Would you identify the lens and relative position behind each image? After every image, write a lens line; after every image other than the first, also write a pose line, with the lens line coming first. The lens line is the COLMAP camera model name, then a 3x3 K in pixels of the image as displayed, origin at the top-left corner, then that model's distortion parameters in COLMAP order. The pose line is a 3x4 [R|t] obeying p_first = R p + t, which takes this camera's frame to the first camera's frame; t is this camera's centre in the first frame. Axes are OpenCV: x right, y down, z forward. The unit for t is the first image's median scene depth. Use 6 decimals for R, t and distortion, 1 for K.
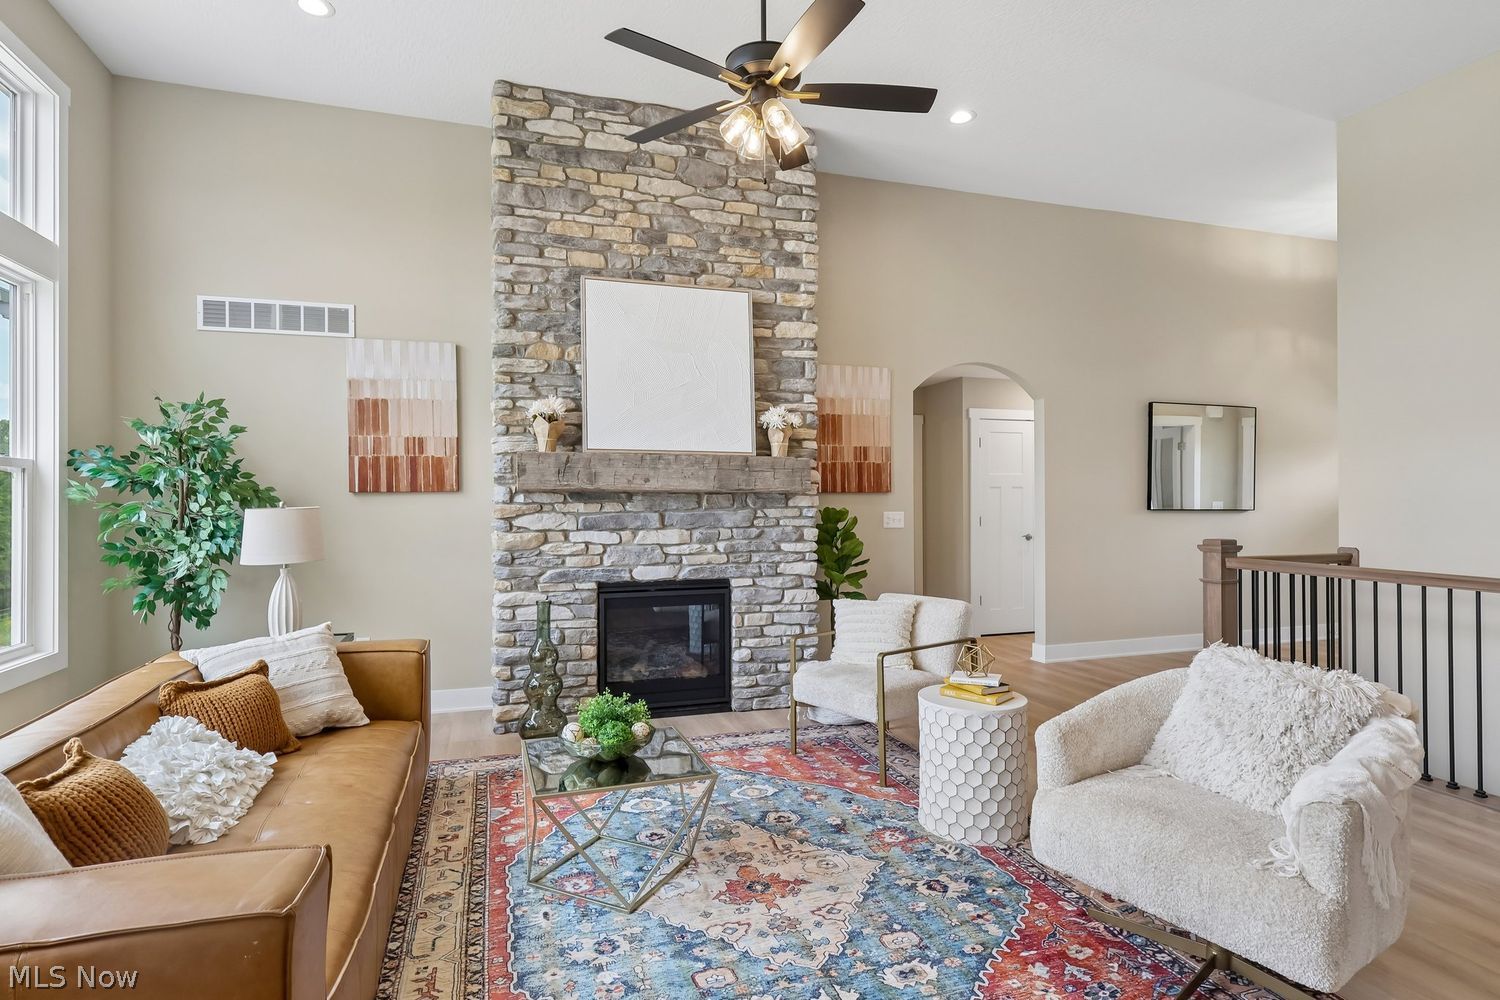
lens RADIAL K [[778.0, 0, 742.9], [0, 778.0, 495.7], [0, 0, 1]] dist [0.003848, -0.000647]
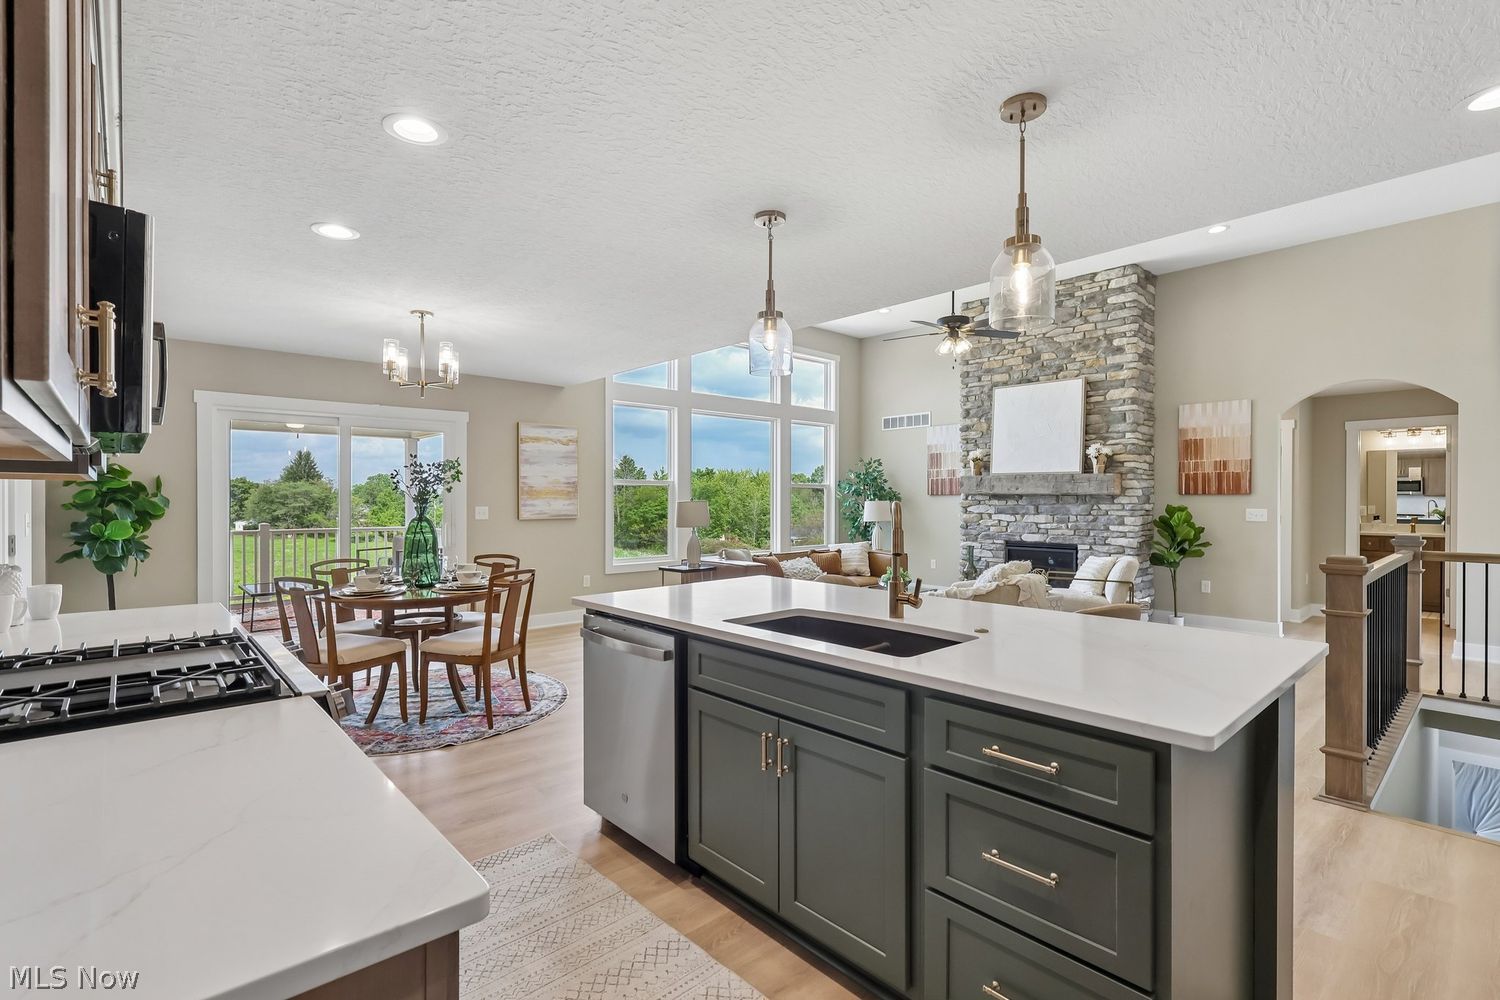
lens RADIAL K [[693.0, 0, 745.0], [0, 693.0, 501.4], [0, 0, 1]] dist [0.001151, 0.000310]
pose [[0.408115, 0.007676, -0.912898, 1.146083], [0.001008, 0.999960, 0.008859, -0.003747], [0.912930, -0.004536, 0.408091, -0.318222]]
